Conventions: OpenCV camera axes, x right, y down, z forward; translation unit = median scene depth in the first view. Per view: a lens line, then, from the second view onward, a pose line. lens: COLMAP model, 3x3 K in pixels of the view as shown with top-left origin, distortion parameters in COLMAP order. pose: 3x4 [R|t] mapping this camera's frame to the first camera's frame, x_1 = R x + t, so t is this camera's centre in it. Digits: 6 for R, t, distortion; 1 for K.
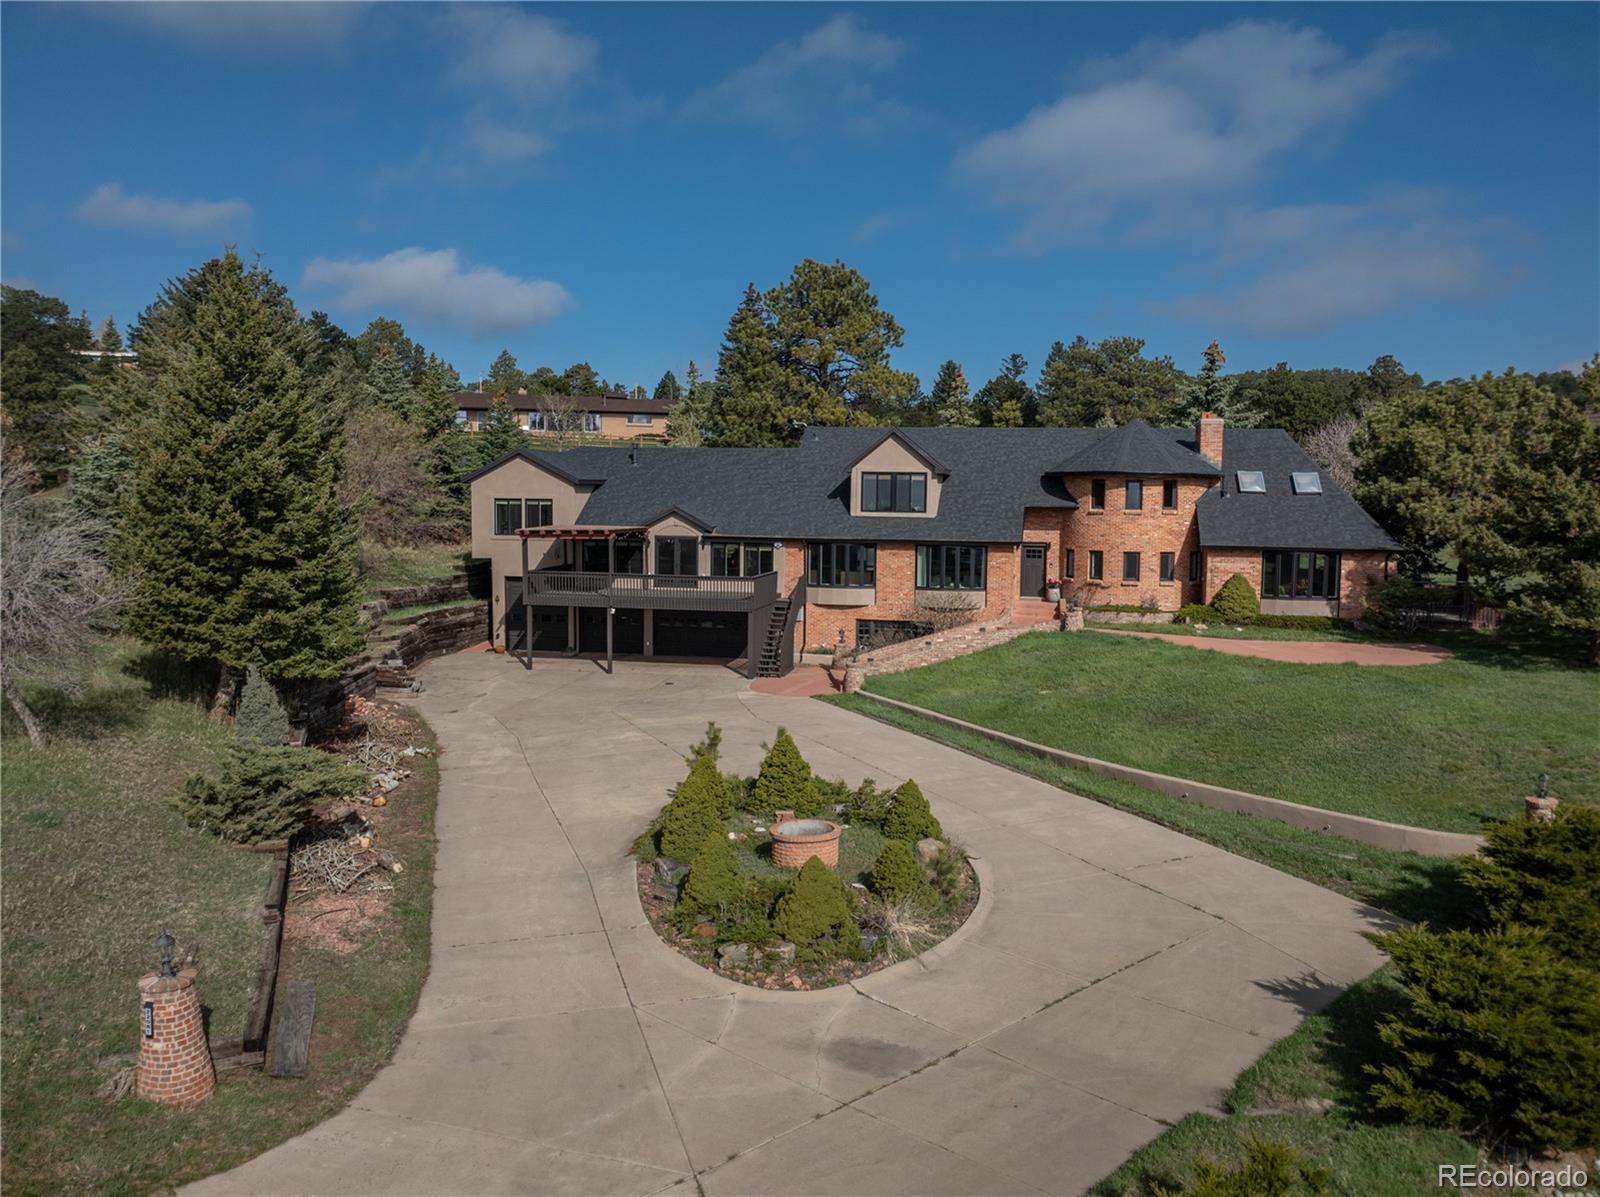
lens RADIAL K [[1345.4, 0, 800.0], [0, 1345.4, 598.5], [0, 0, 1]] dist [-0.040439, -0.009405]
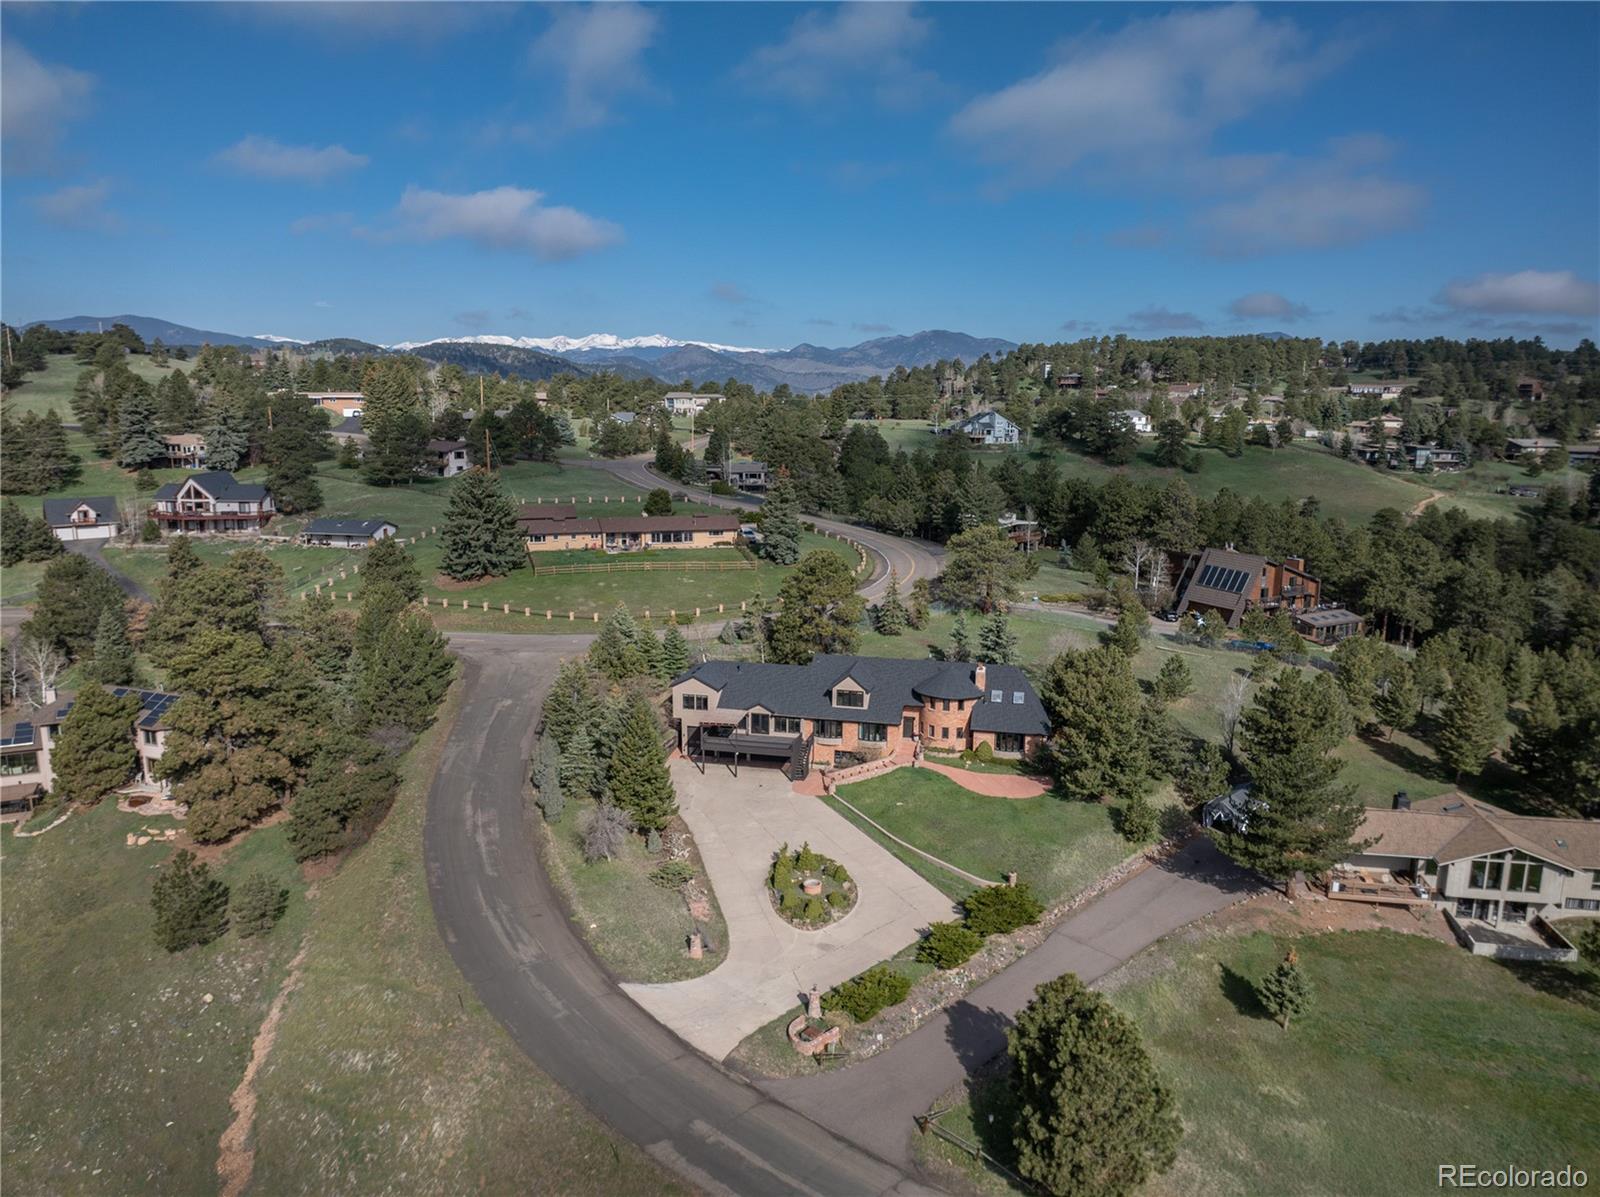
lens RADIAL K [[1229.1, 0, 799.7], [0, 1229.1, 567.1], [0, 0, 1]] dist [-0.038033, -0.006299]
pose [[0.999947, 0.000277, -0.010254, 0.001446], [0.000650, 0.995922, 0.090219, -0.533335], [0.010237, -0.090221, 0.995869, -1.231271]]
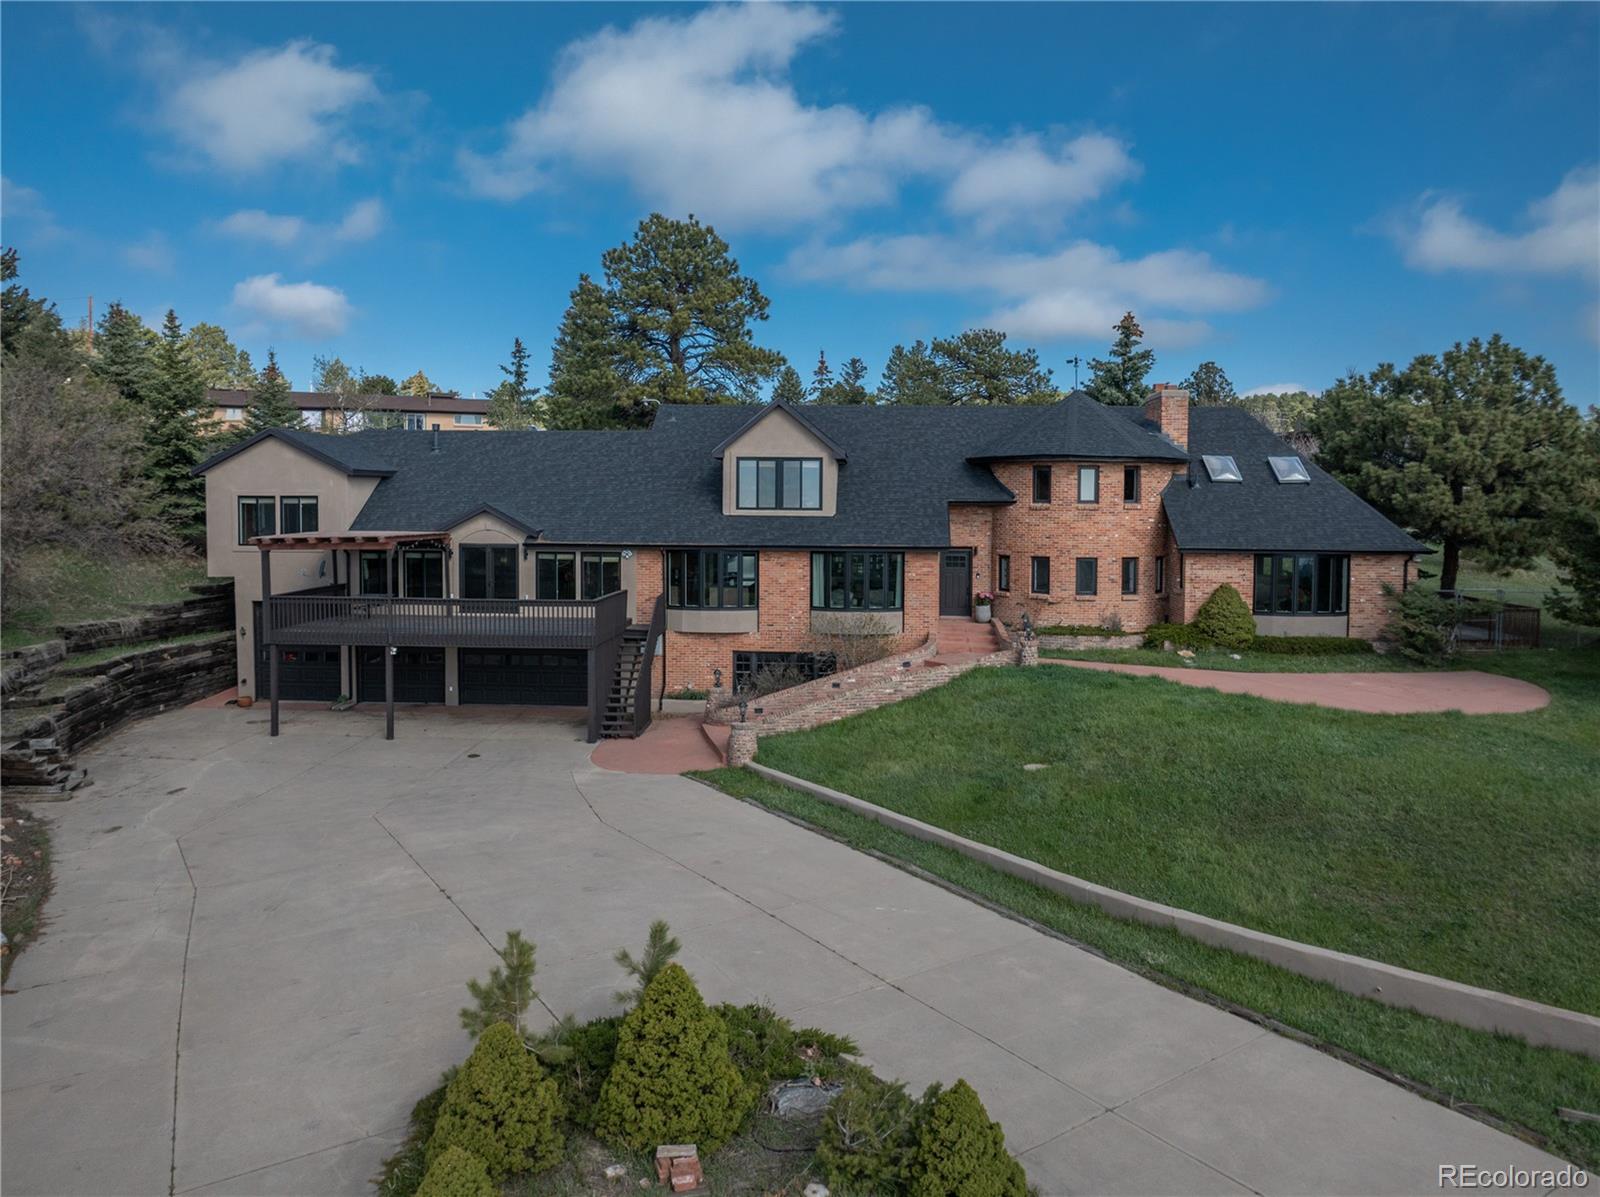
lens RADIAL K [[1196.5, 0, 810.3], [0, 1196.5, 551.7], [0, 0, 1]] dist [-0.041603, -0.002530]
pose [[0.989267, -0.012388, 0.145591, -0.012710], [0.017804, 0.999195, -0.035957, -0.016061], [-0.145029, 0.038163, 0.988691, 0.336752]]
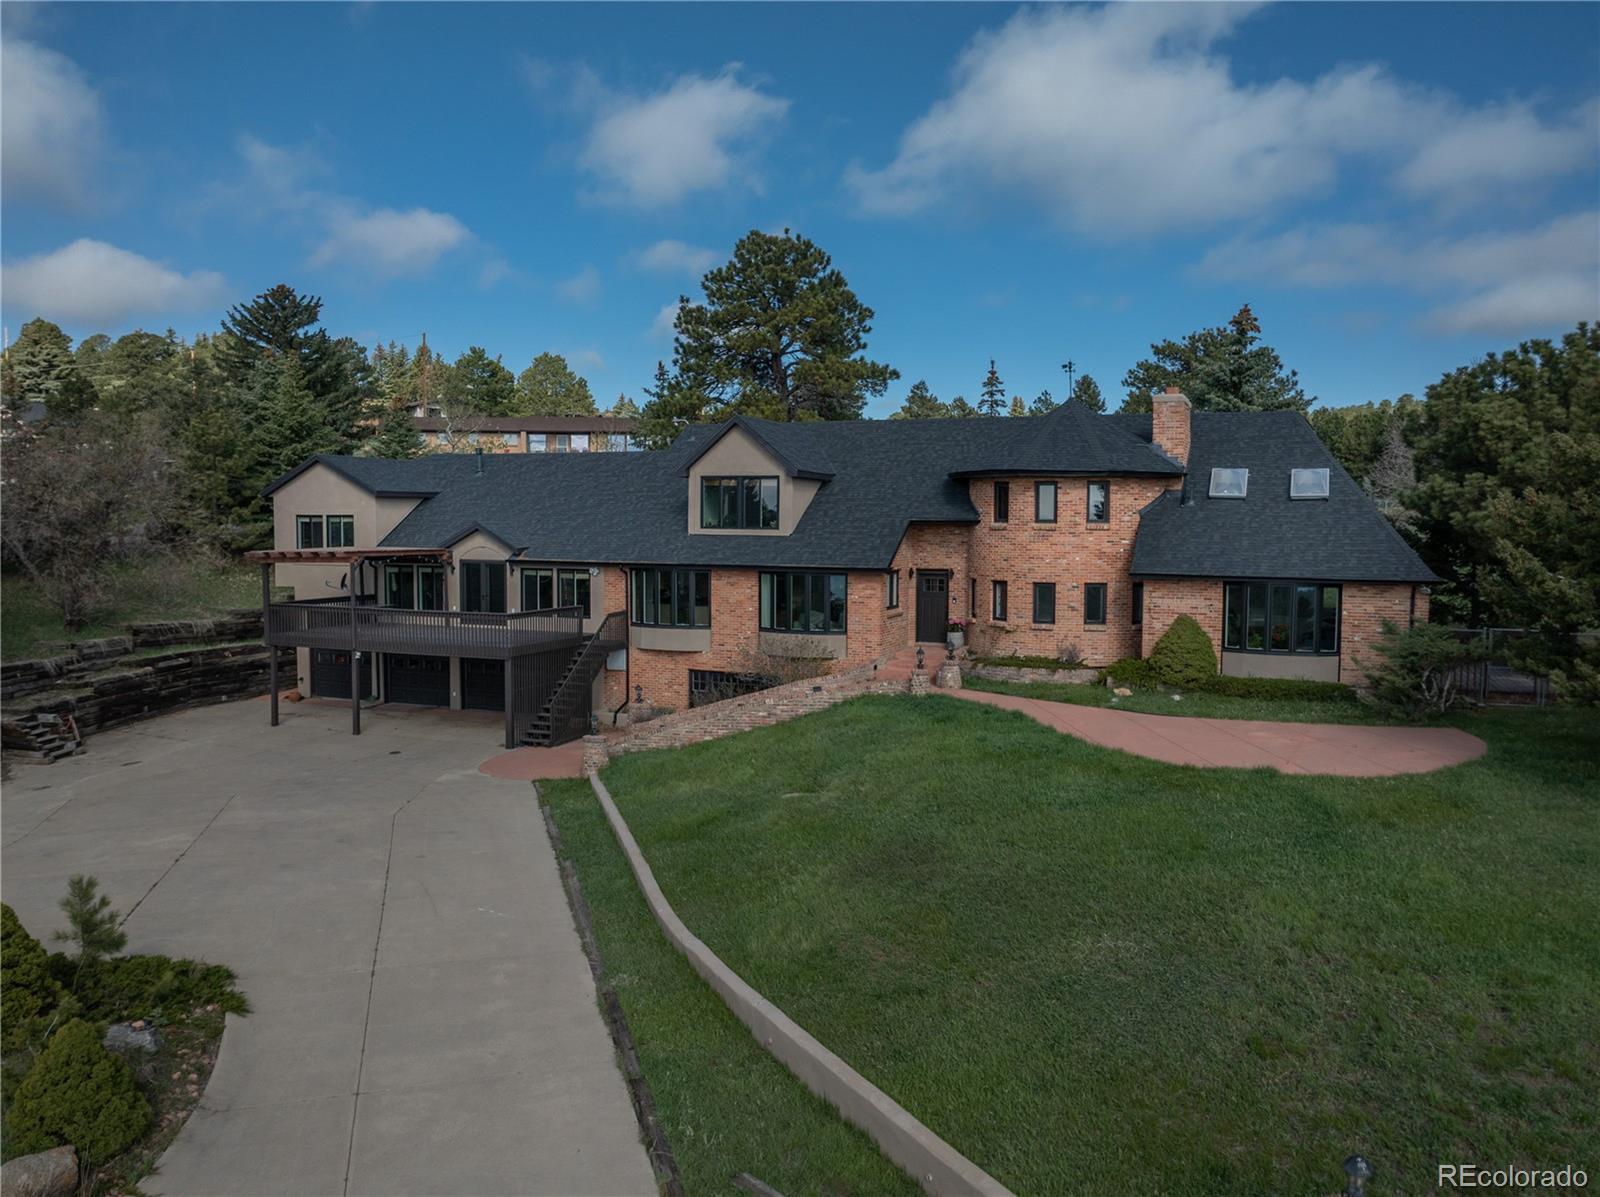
lens RADIAL K [[1266.7, 0, 801.3], [0, 1266.7, 578.4], [0, 0, 1]] dist [-0.037747, -0.006325]
pose [[0.980906, 0.003469, -0.194451, 0.251055], [-0.010220, 0.999379, -0.033723, -0.012970], [0.194213, 0.035066, 0.980332, 0.317700]]
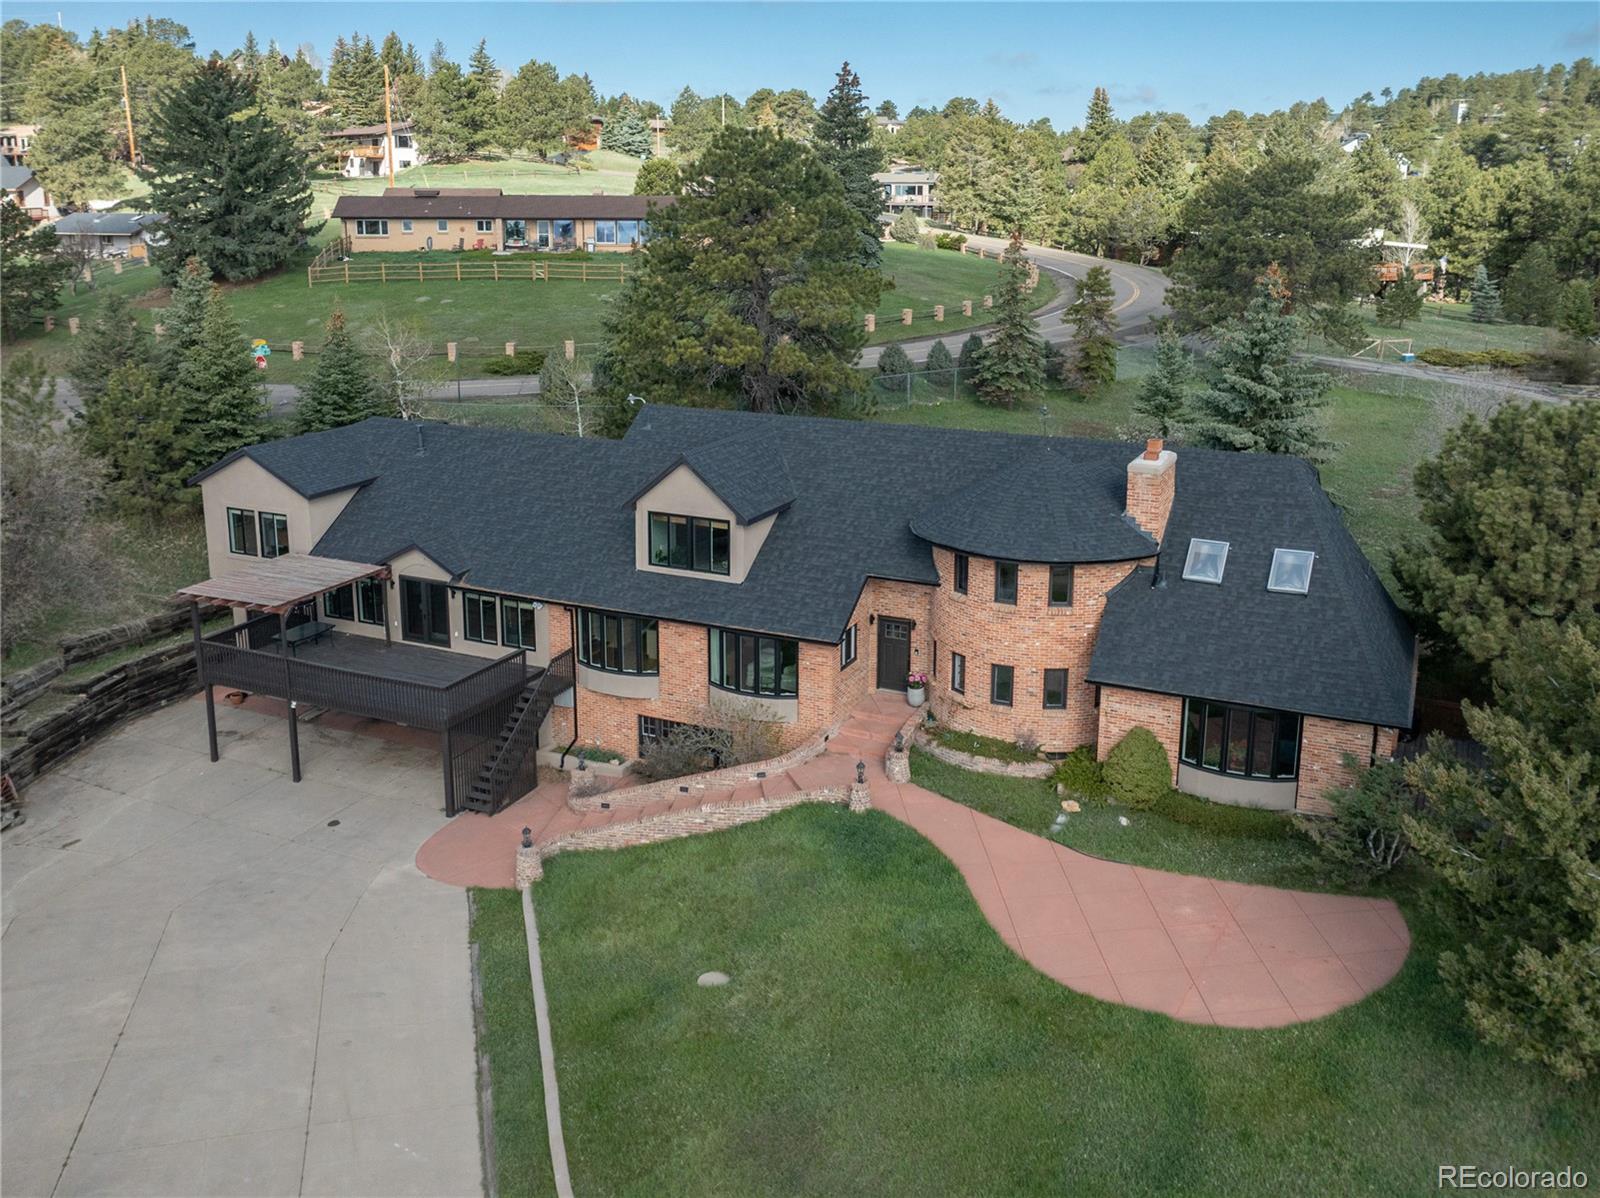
lens RADIAL K [[1467.4, 0, 800.6], [0, 1467.4, 497.2], [0, 0, 1]] dist [-0.036392, -0.003171]
pose [[0.973226, 0.043698, -0.225658, 0.310510], [-0.012456, 0.990346, 0.138059, -0.217549], [0.229513, -0.131552, 0.964374, 0.279994]]
